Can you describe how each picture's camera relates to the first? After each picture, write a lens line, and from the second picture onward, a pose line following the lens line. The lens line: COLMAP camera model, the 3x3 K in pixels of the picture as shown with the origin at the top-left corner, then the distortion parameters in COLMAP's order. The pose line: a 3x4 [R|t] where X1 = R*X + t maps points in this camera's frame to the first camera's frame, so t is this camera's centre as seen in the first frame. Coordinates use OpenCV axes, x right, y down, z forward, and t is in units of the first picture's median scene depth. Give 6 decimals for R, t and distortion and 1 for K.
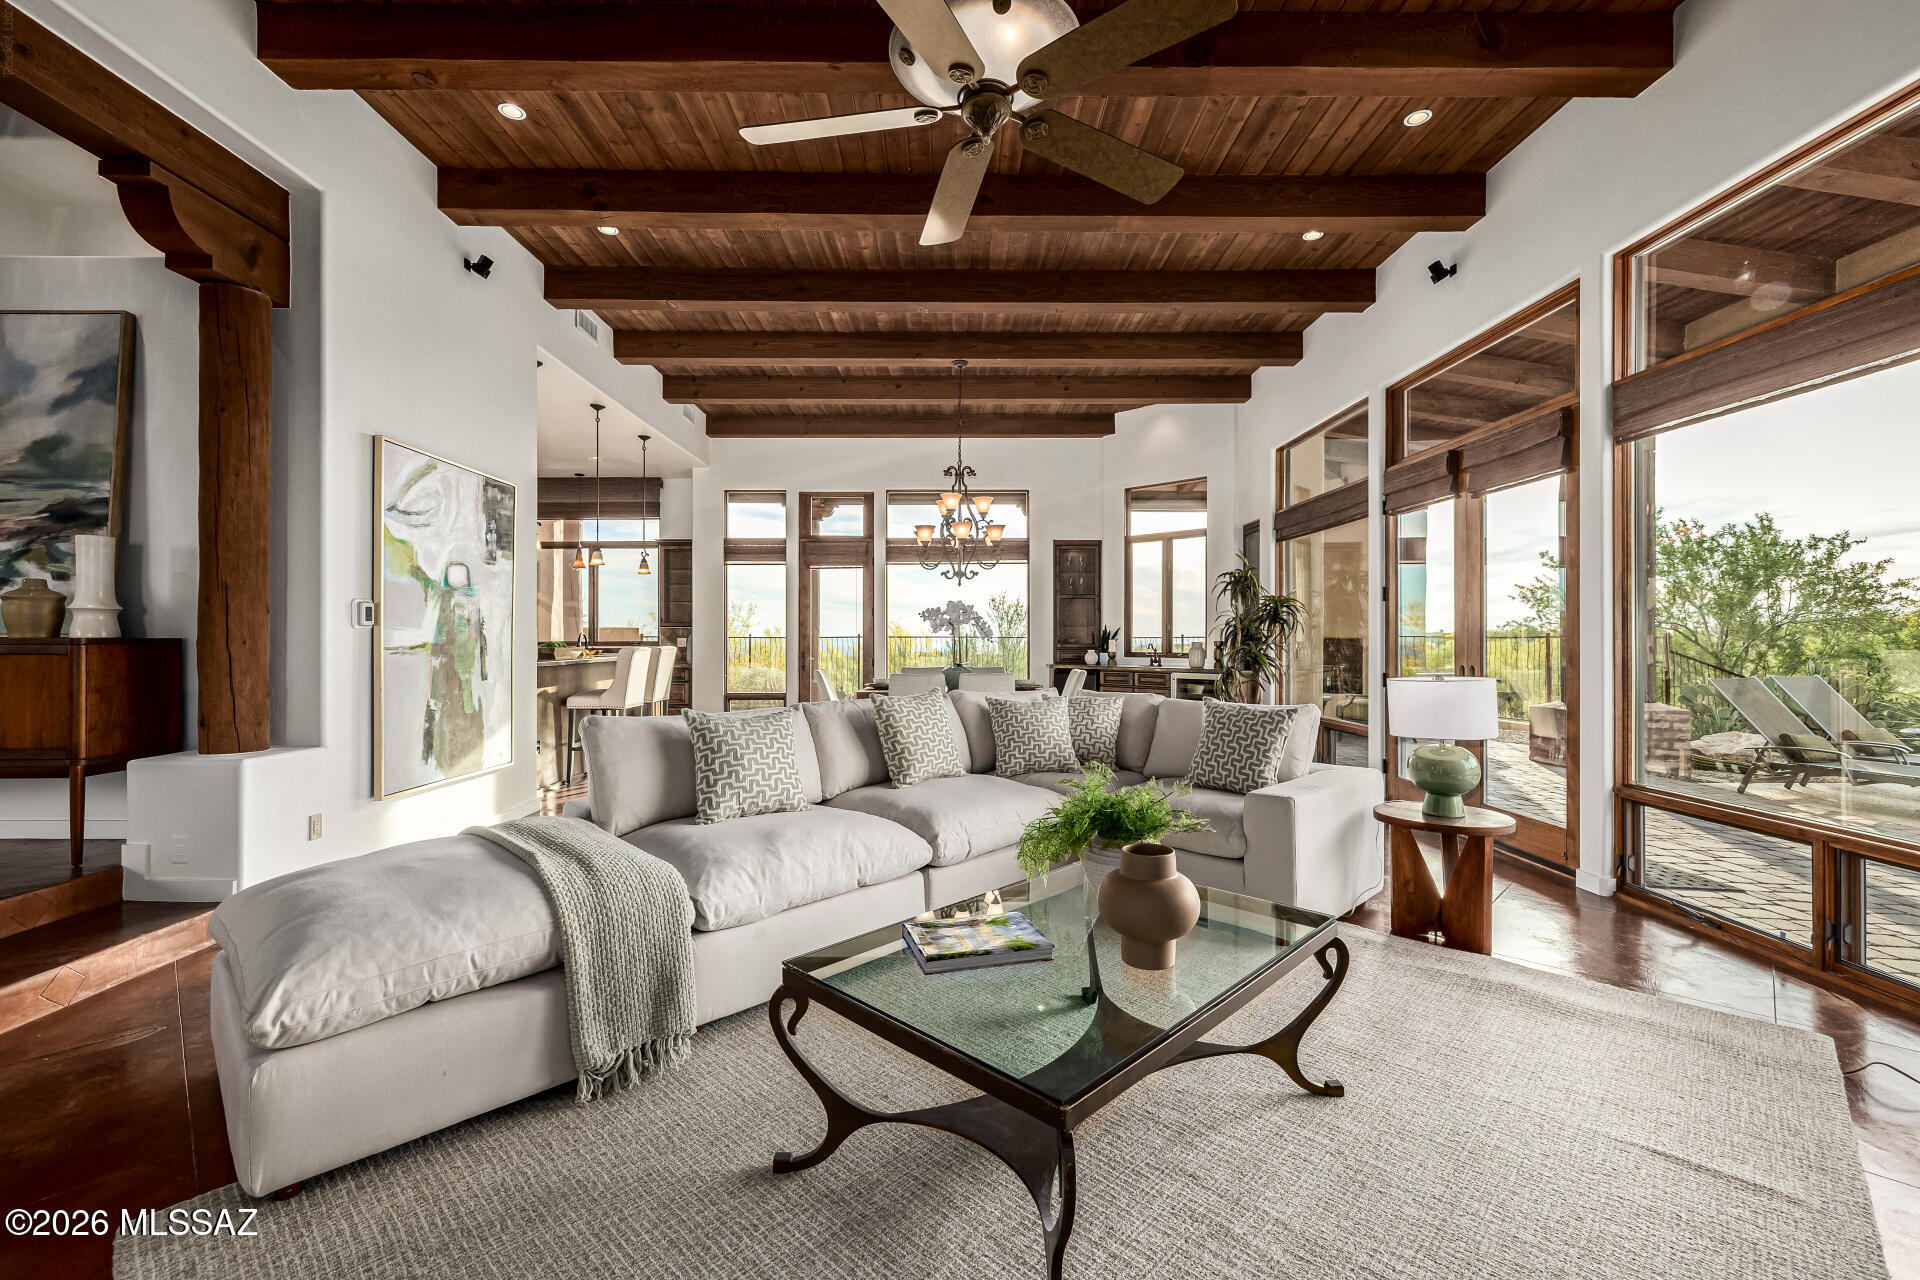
lens RADIAL K [[812.0, 0, 961.9], [0, 812.0, 635.7], [0, 0, 1]] dist [0.000899, -0.000108]
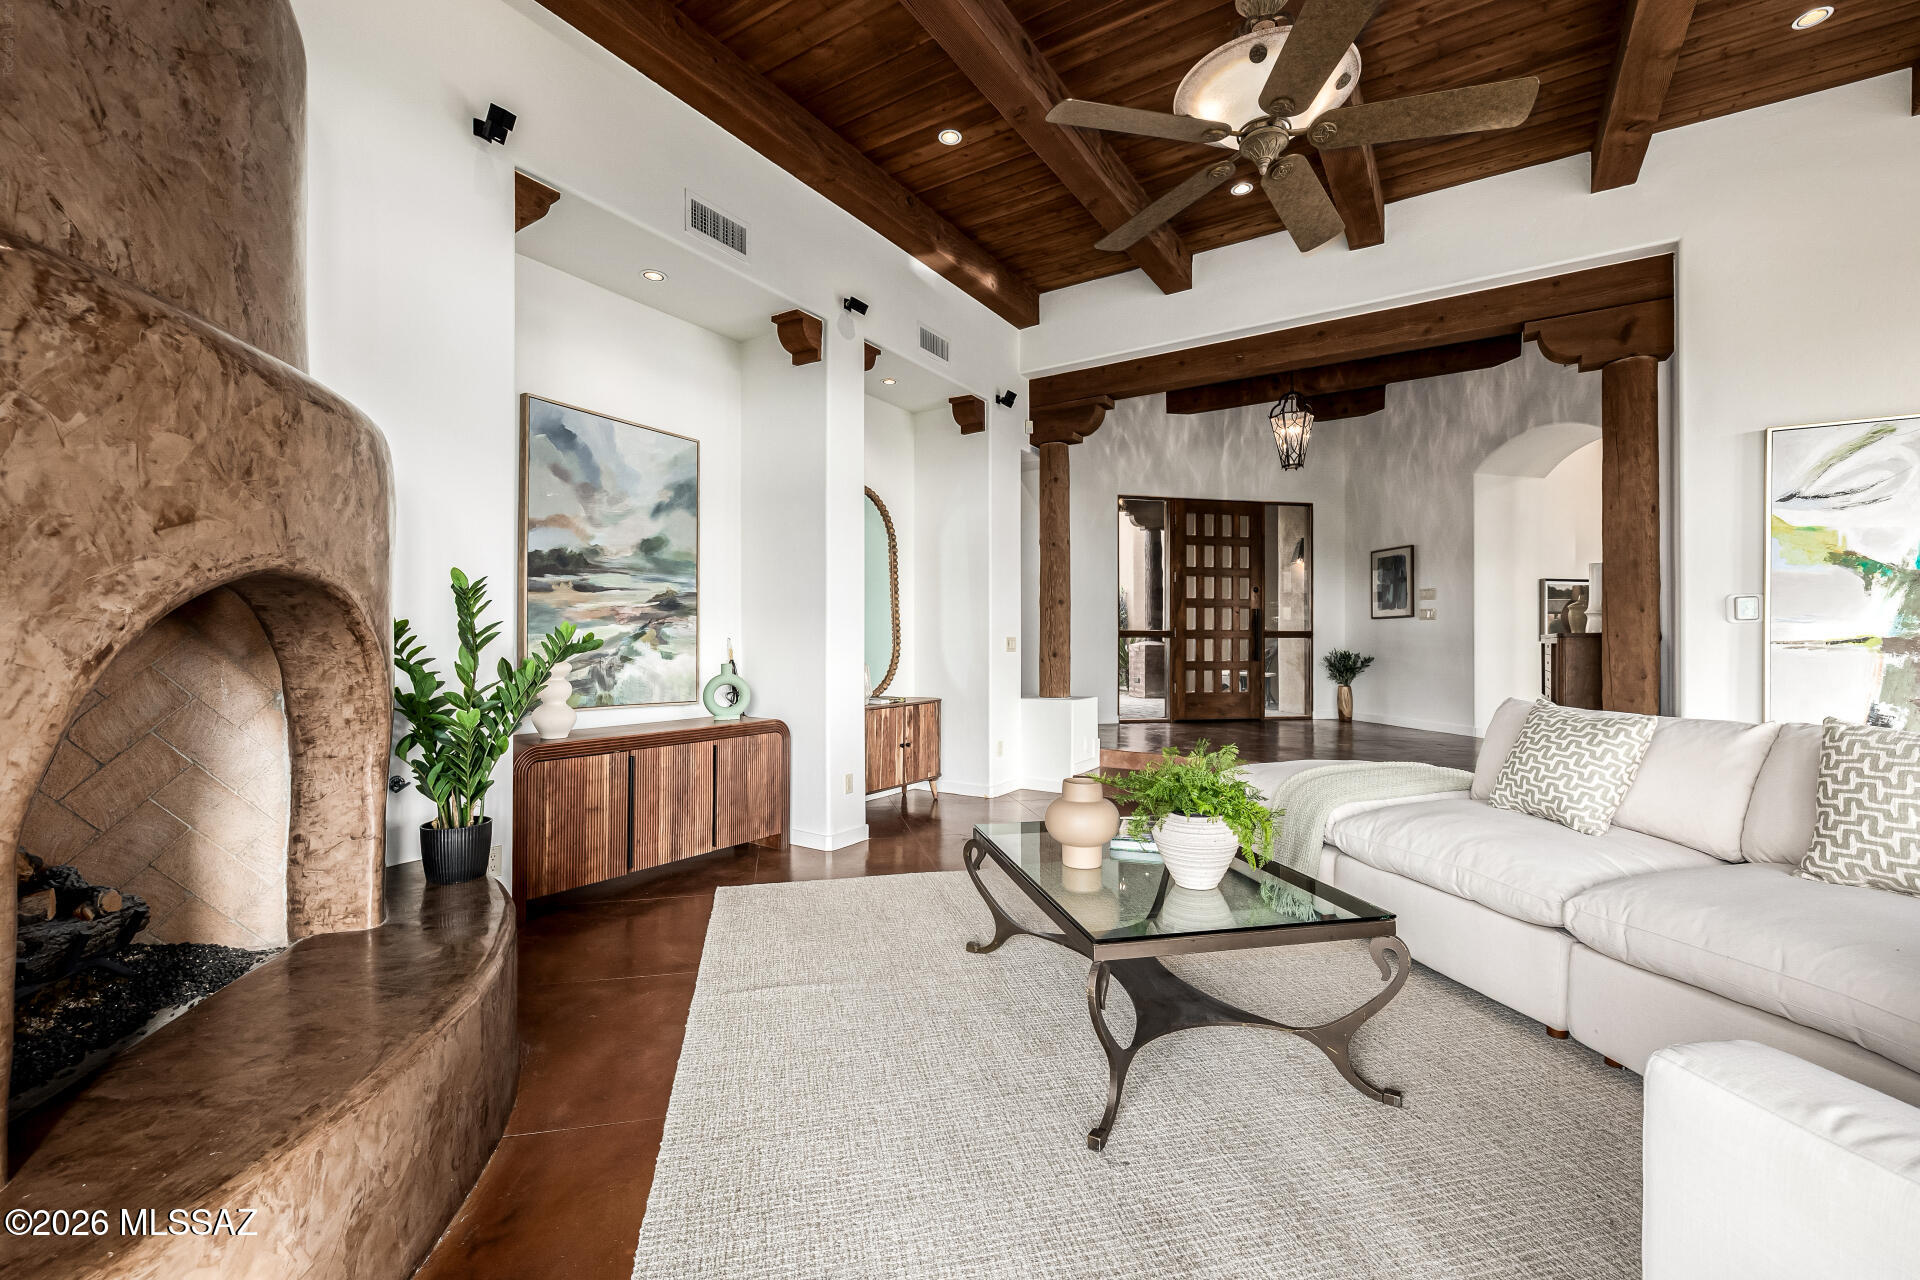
lens RADIAL K [[812.0, 0, 960.6], [0, 812.0, 639.5], [0, 0, 1]] dist [0.000899, -0.000108]
pose [[-0.544275, -0.003898, -0.838898, 0.214711], [-0.001172, 0.999992, -0.003886, 0.005663], [0.838906, -0.001132, -0.544276, 0.231604]]
